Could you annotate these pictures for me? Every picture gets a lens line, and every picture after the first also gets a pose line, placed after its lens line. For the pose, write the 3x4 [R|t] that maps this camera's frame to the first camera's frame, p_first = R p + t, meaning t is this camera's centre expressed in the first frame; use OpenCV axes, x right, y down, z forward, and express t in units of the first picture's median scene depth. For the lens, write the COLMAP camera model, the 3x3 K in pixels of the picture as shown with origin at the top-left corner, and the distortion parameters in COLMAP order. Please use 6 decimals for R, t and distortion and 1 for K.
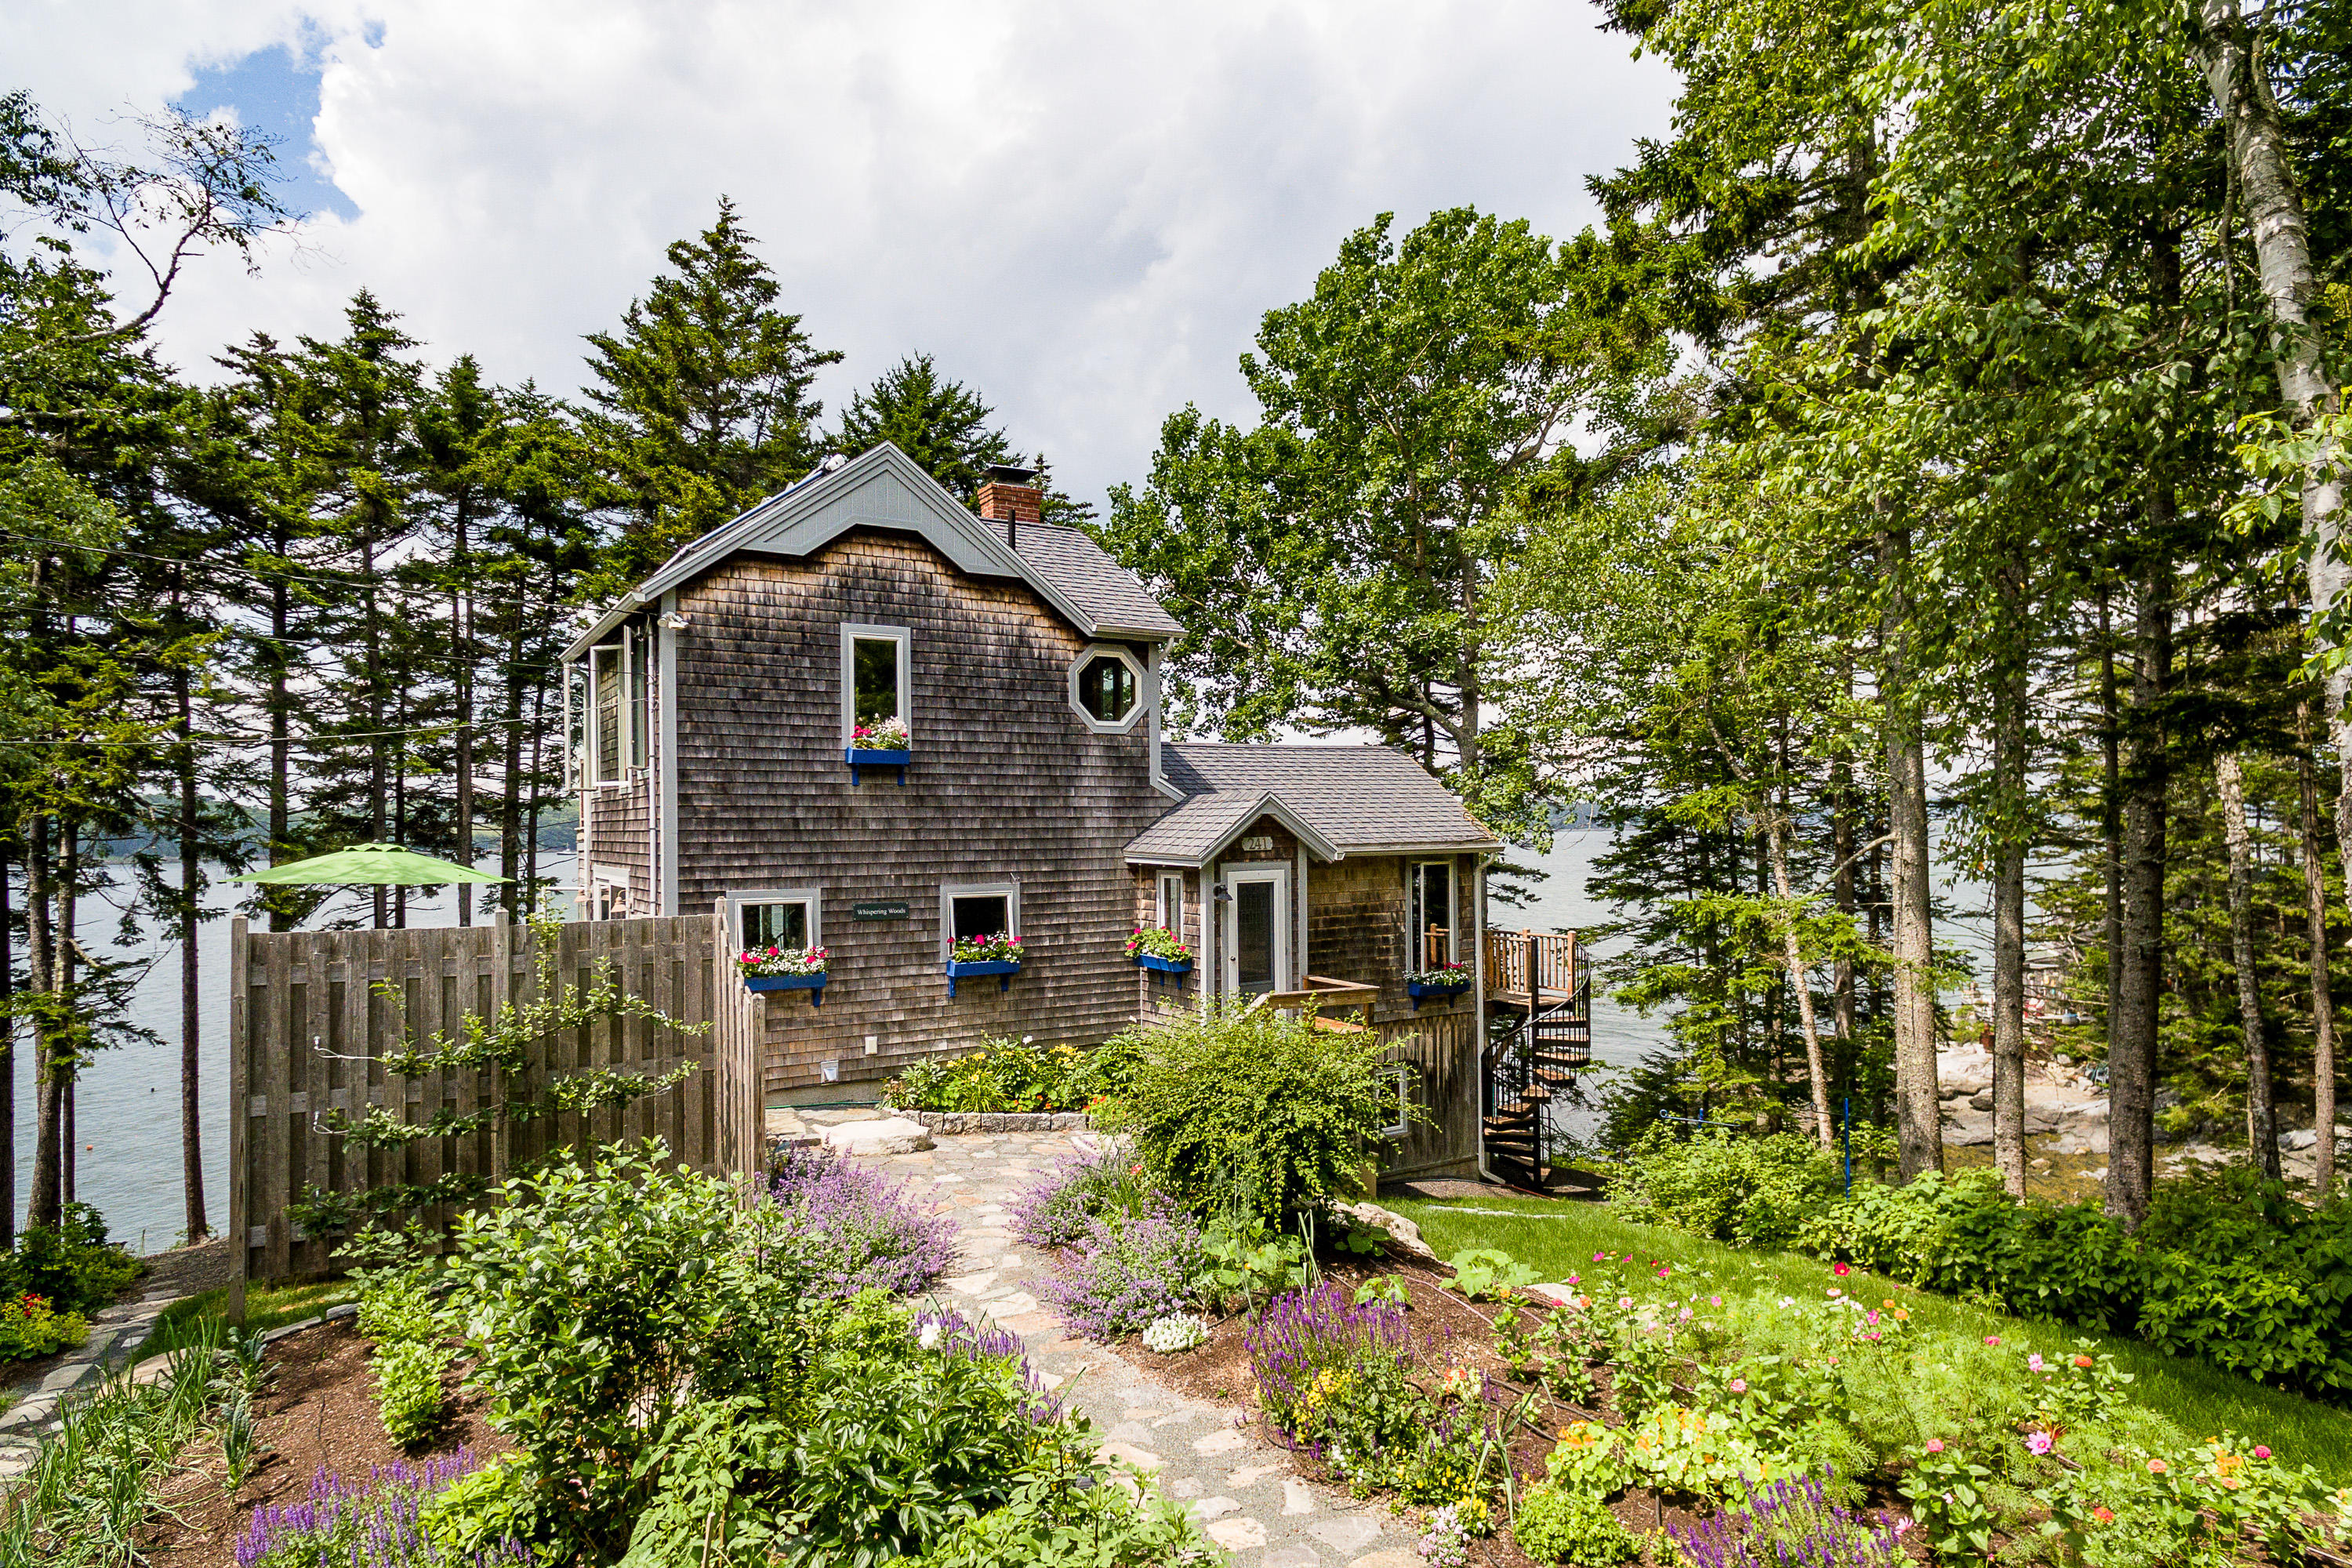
lens RADIAL K [[1319.3, 0, 1167.4], [0, 1319.3, 808.1], [0, 0, 1]] dist [0.005164, -0.000420]
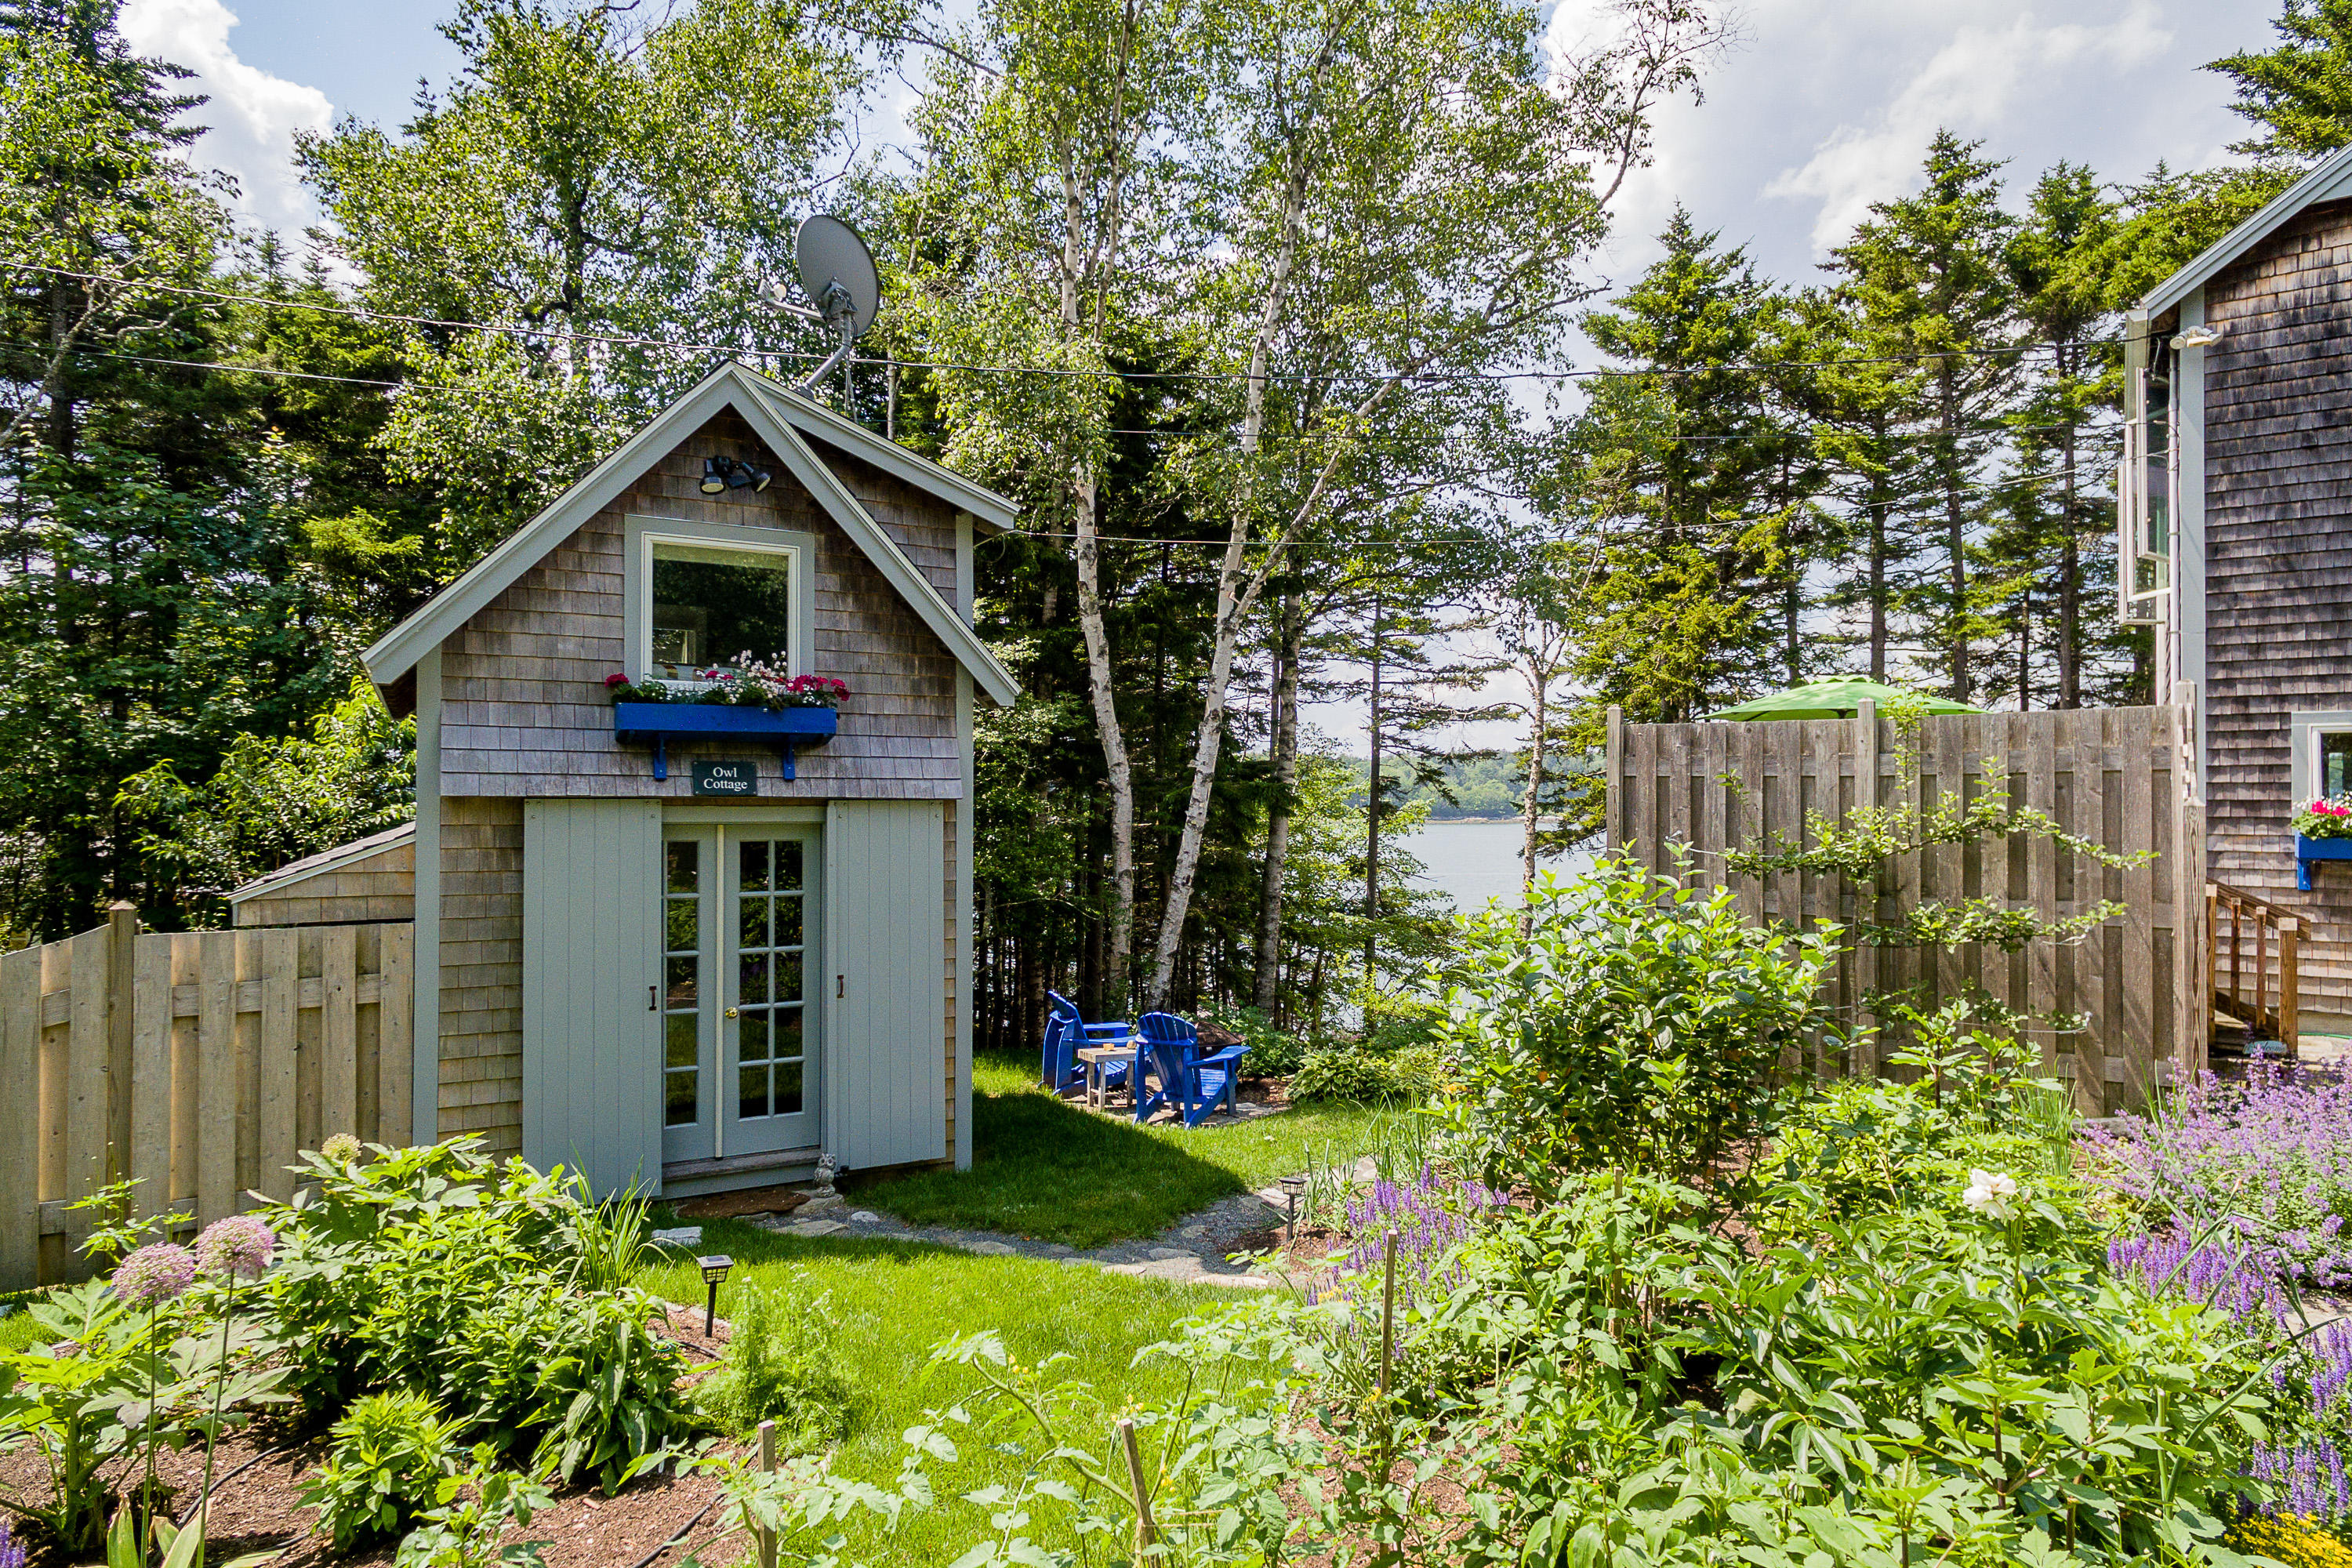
lens RADIAL K [[1327.6, 0, 1176.0], [0, 1327.6, 784.0], [0, 0, 1]] dist [0.001683, -0.001631]
pose [[0.392421, 0.003144, -0.919780, 0.063552], [0.012697, 0.999880, 0.008835, 0.074067], [0.919698, -0.015145, 0.392334, 0.164541]]
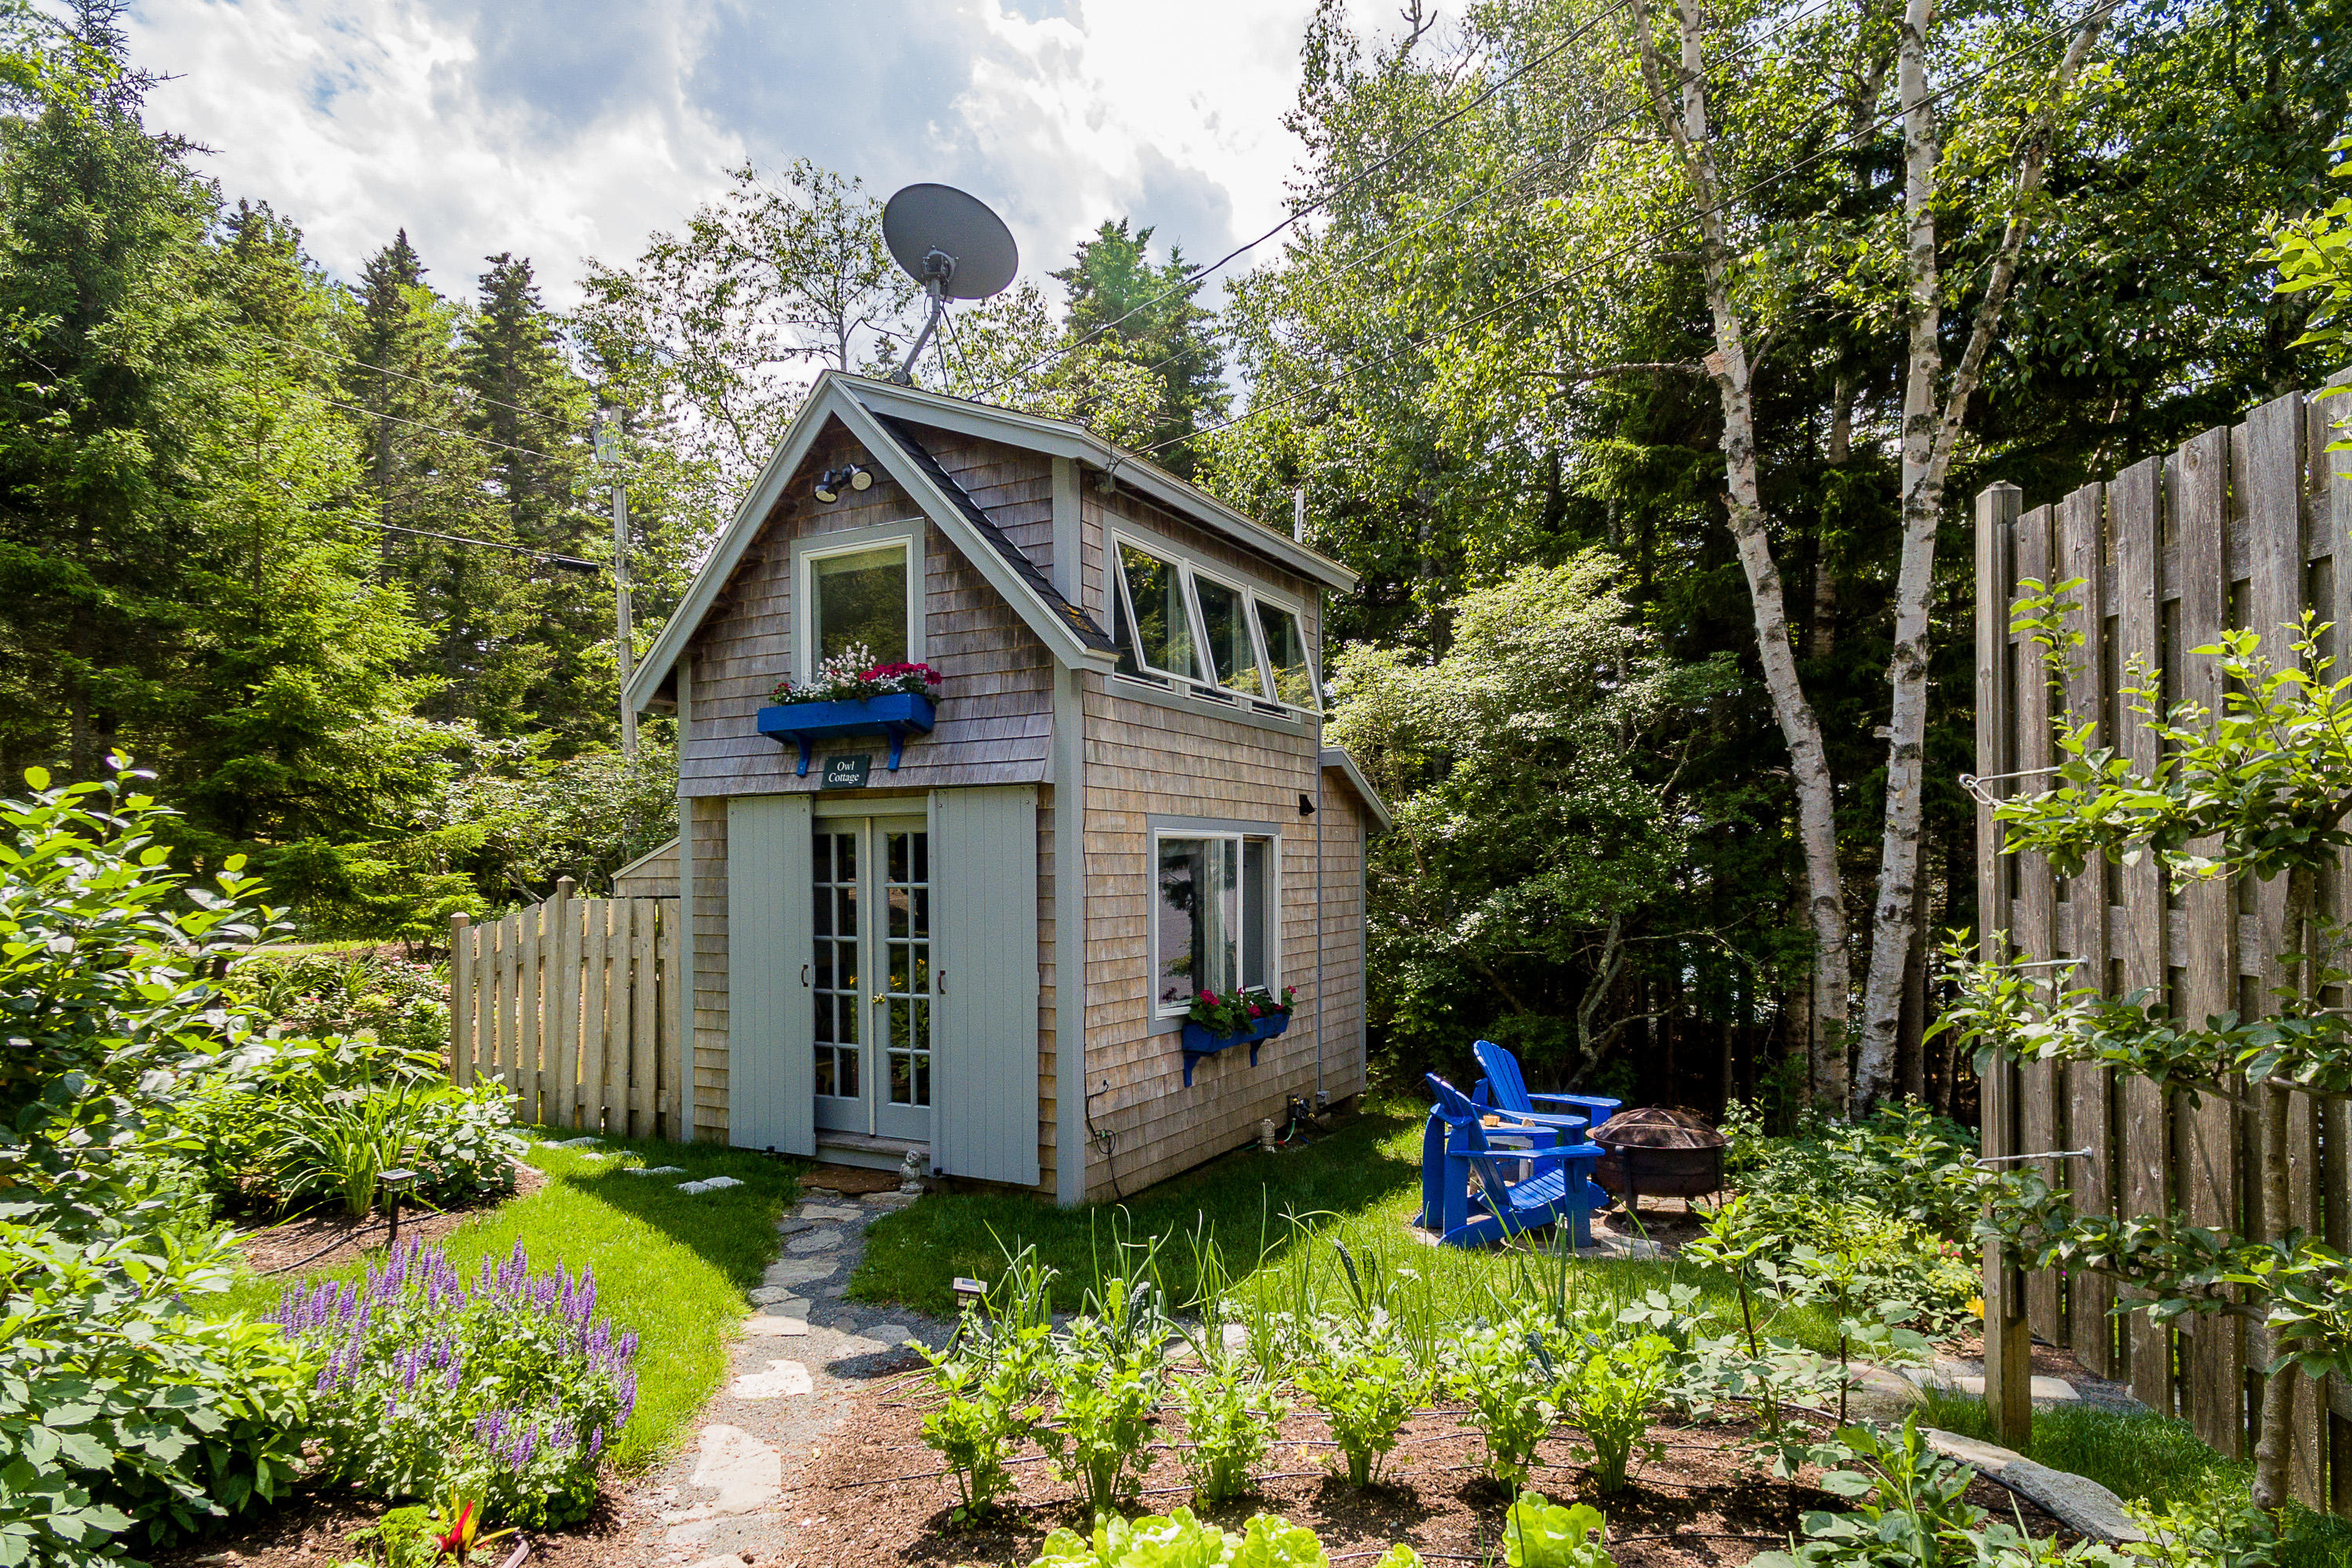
lens RADIAL K [[1319.3, 0, 1167.4], [0, 1319.3, 808.1], [0, 0, 1]] dist [0.005164, -0.000420]
pose [[-0.571876, -0.011565, -0.820259, -0.104276], [0.036384, 0.998559, -0.039445, 0.112482], [0.819533, -0.052402, -0.570631, 0.592492]]
